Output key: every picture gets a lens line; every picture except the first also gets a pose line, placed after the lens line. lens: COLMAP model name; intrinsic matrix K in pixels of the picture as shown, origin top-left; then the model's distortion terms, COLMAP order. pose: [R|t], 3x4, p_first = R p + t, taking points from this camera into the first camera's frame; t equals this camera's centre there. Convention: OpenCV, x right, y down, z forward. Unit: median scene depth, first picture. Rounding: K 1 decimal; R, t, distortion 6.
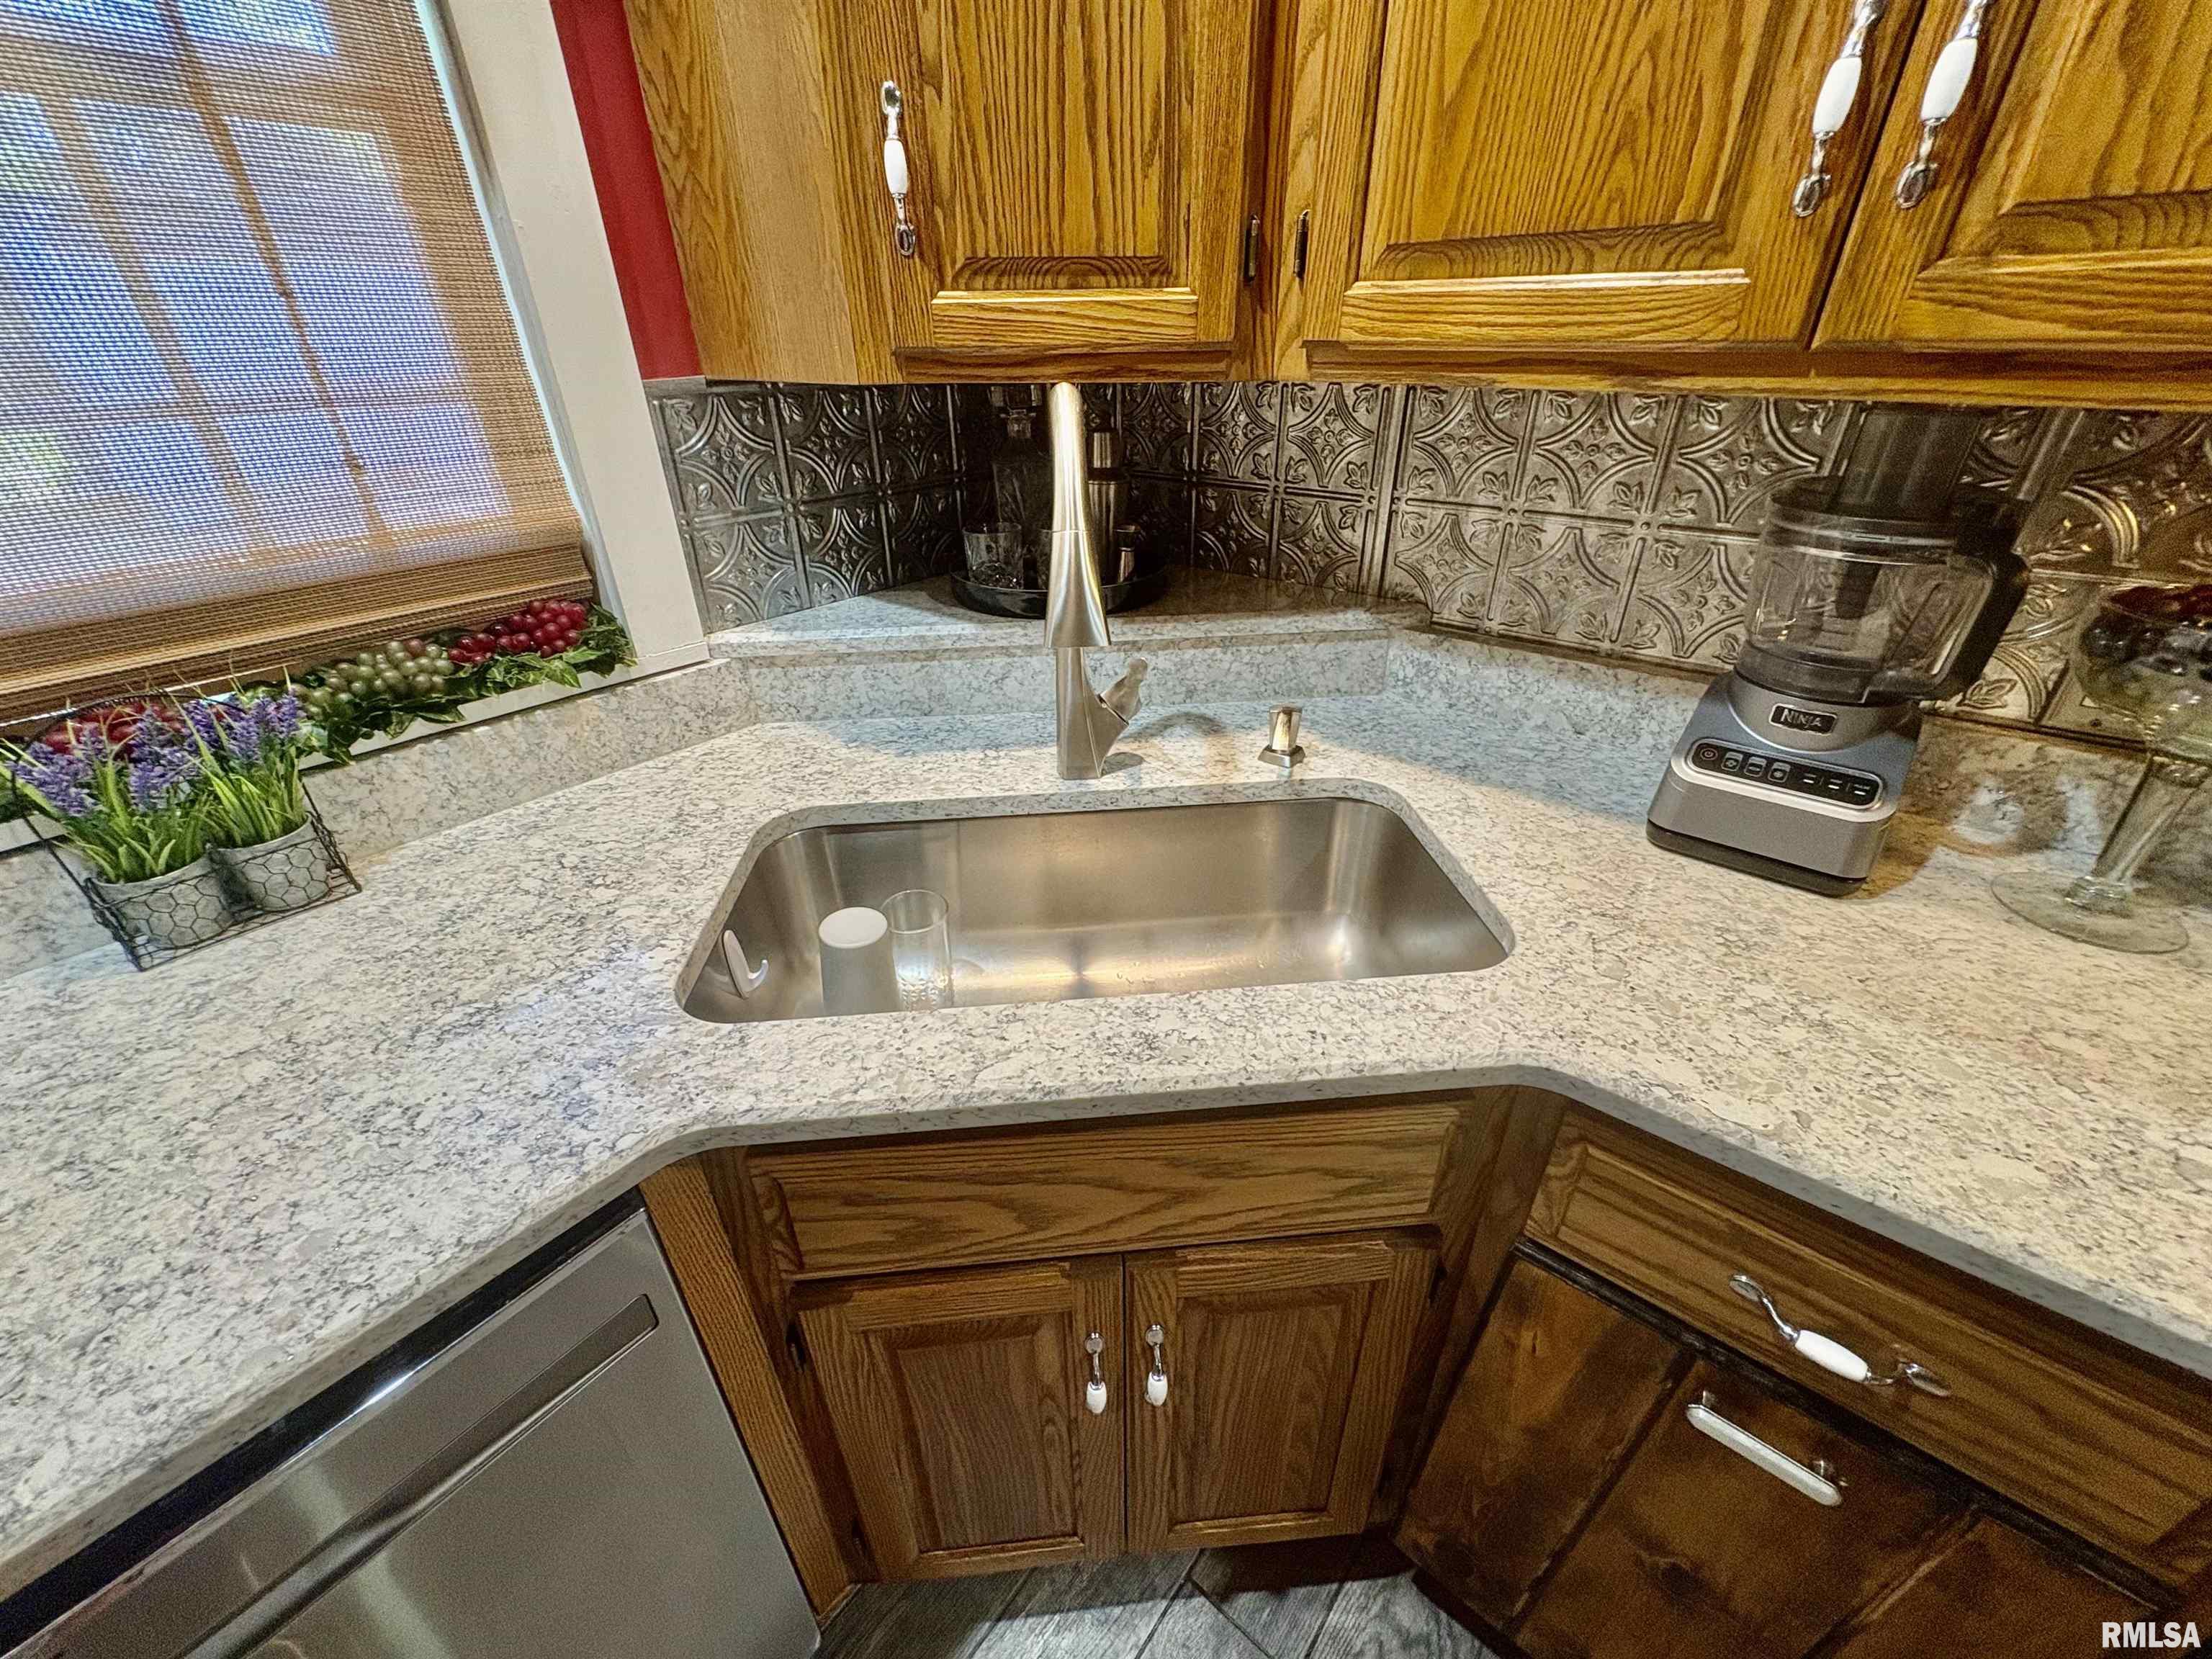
lens RADIAL K [[882.0, 0, 1097.8], [0, 882.0, 825.4], [0, 0, 1]] dist [0.000261, 0.000085]
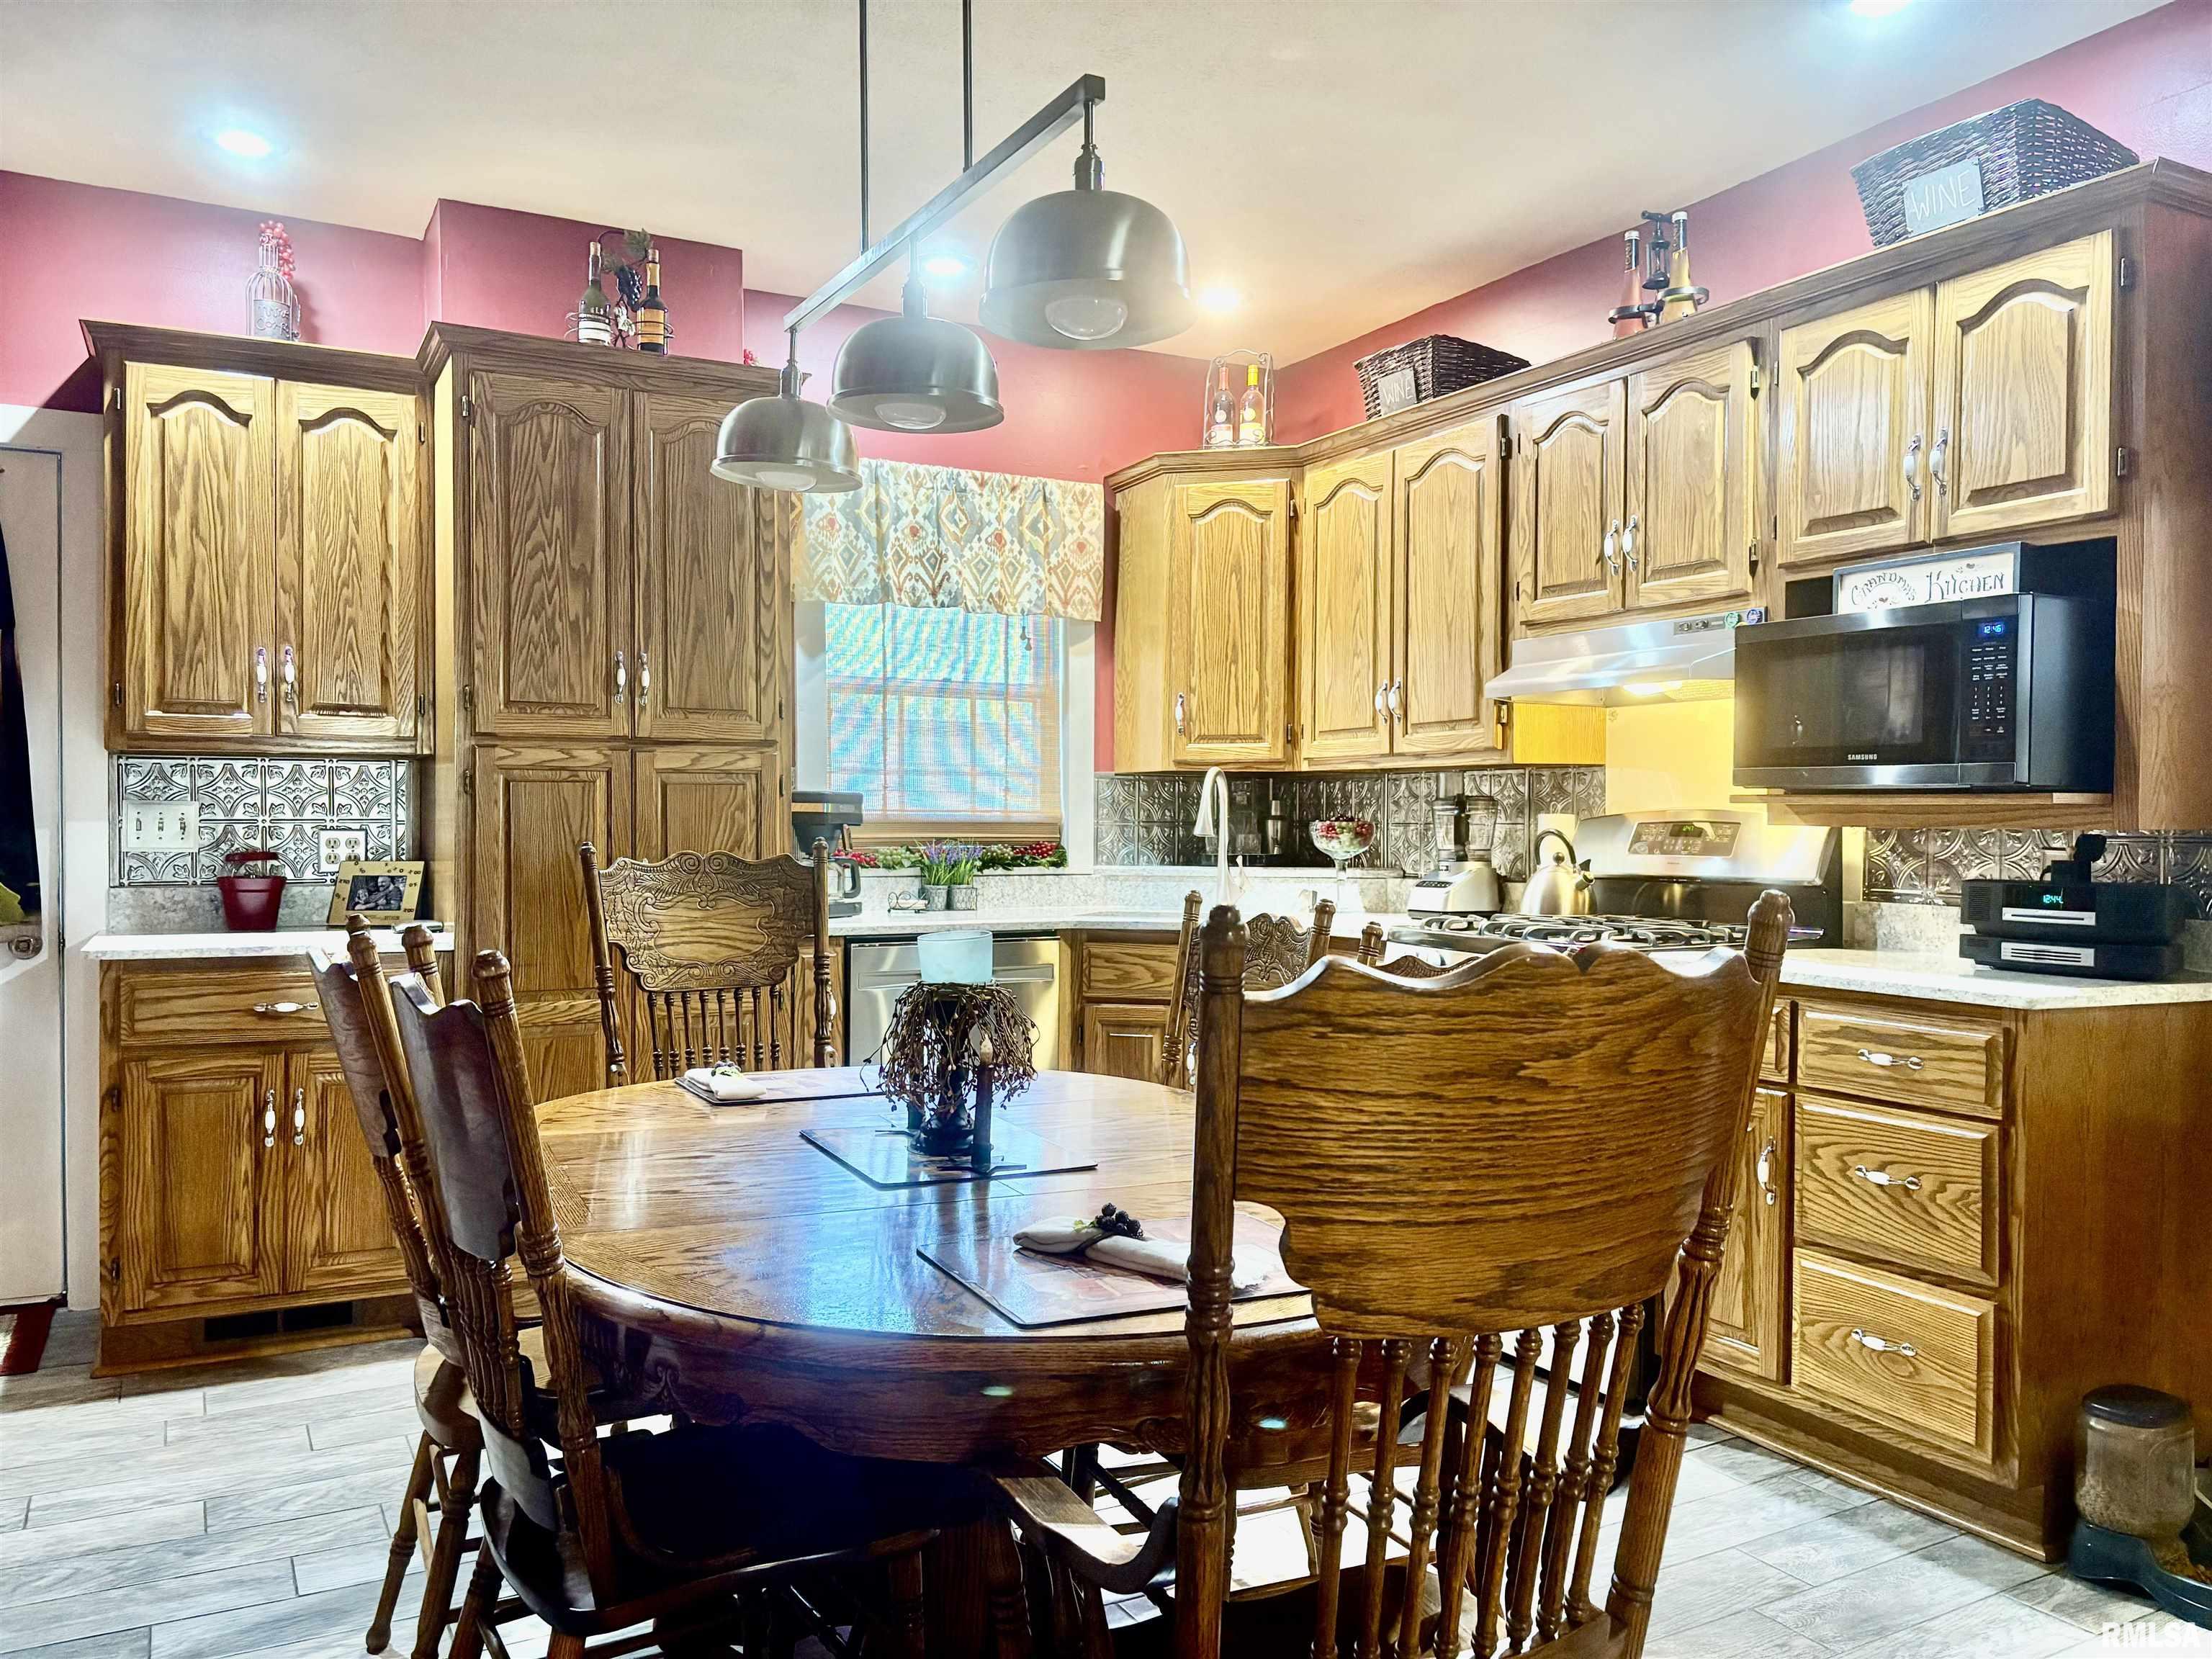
lens RADIAL K [[1671.3, 0, 1118.6], [0, 1671.3, 851.3], [0, 0, 1]] dist [0.049989, -0.045860]
pose [[0.930333, 0.023883, -0.365937, 1.774205], [-0.196154, 0.875535, -0.441545, 2.410788], [0.309845, 0.482564, 0.819224, -3.774843]]
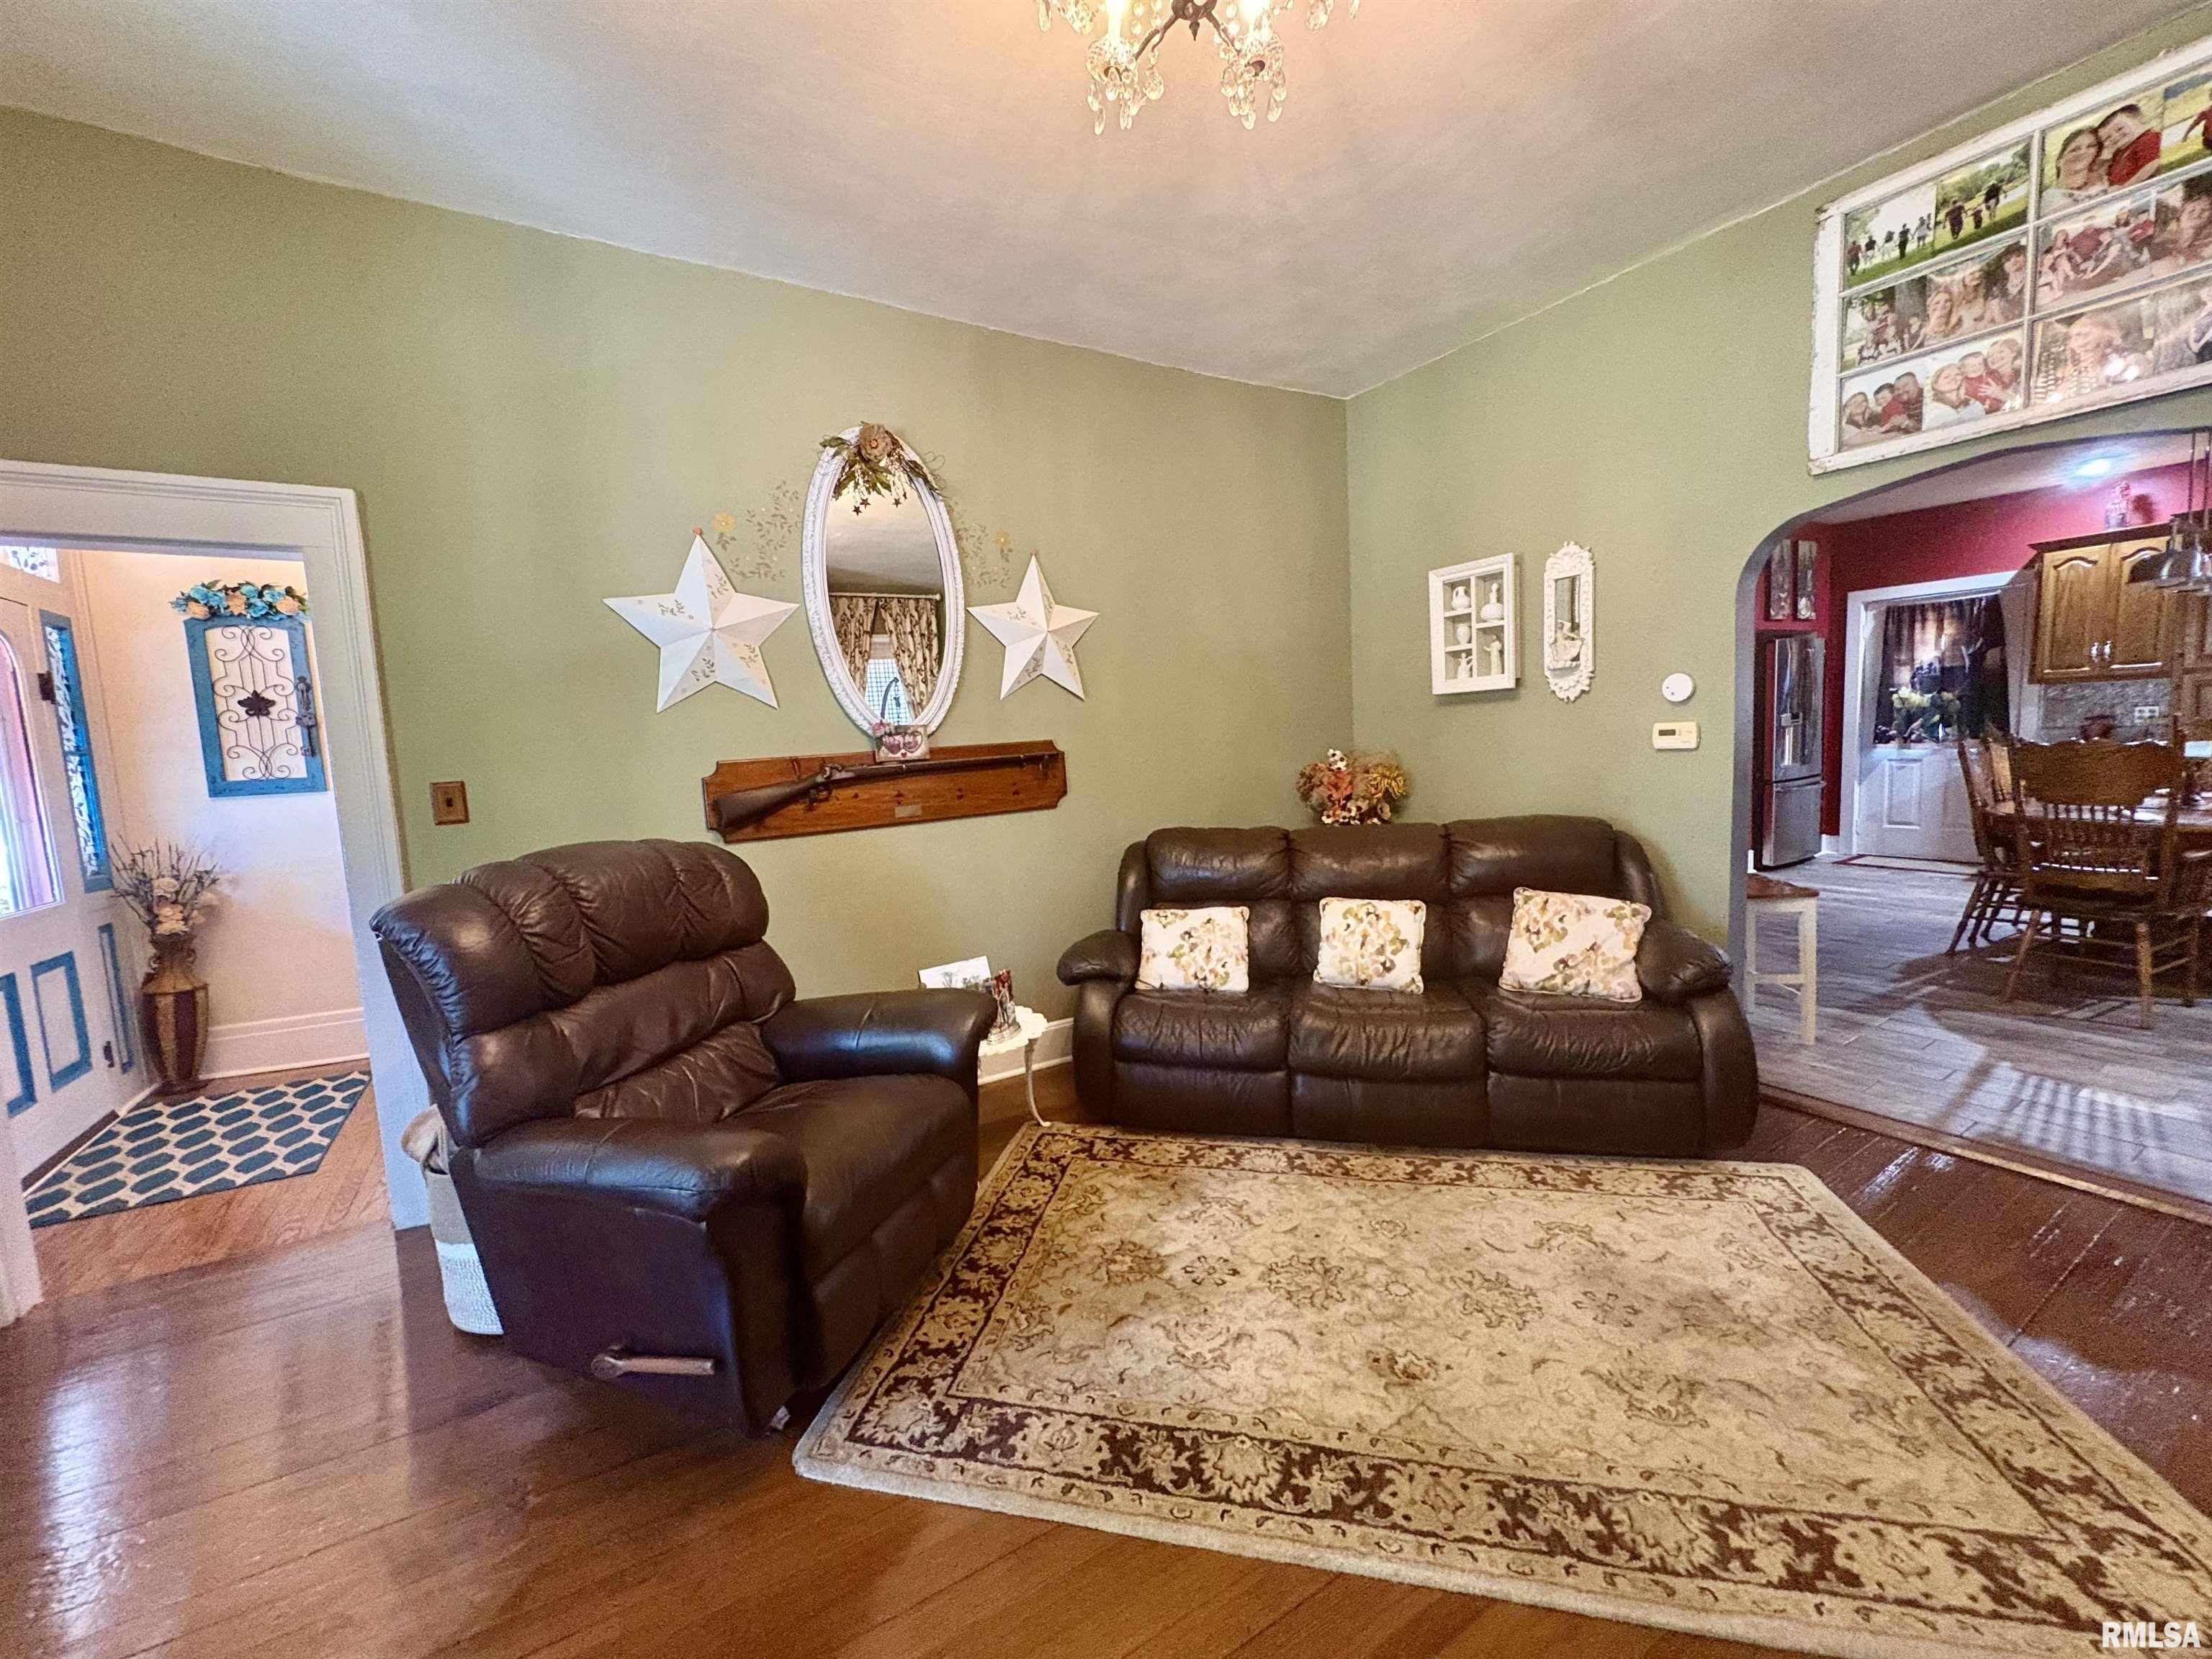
lens RADIAL K [[882.0, 0, 1102.0], [0, 882.0, 830.0], [0, 0, 1]] dist [0.000261, 0.000085]
pose [[-0.322165, 0.133213, -0.937264, 6.942941], [-0.419610, 0.867389, 0.267514, 2.991319], [0.848609, 0.479470, -0.223545, -5.283671]]
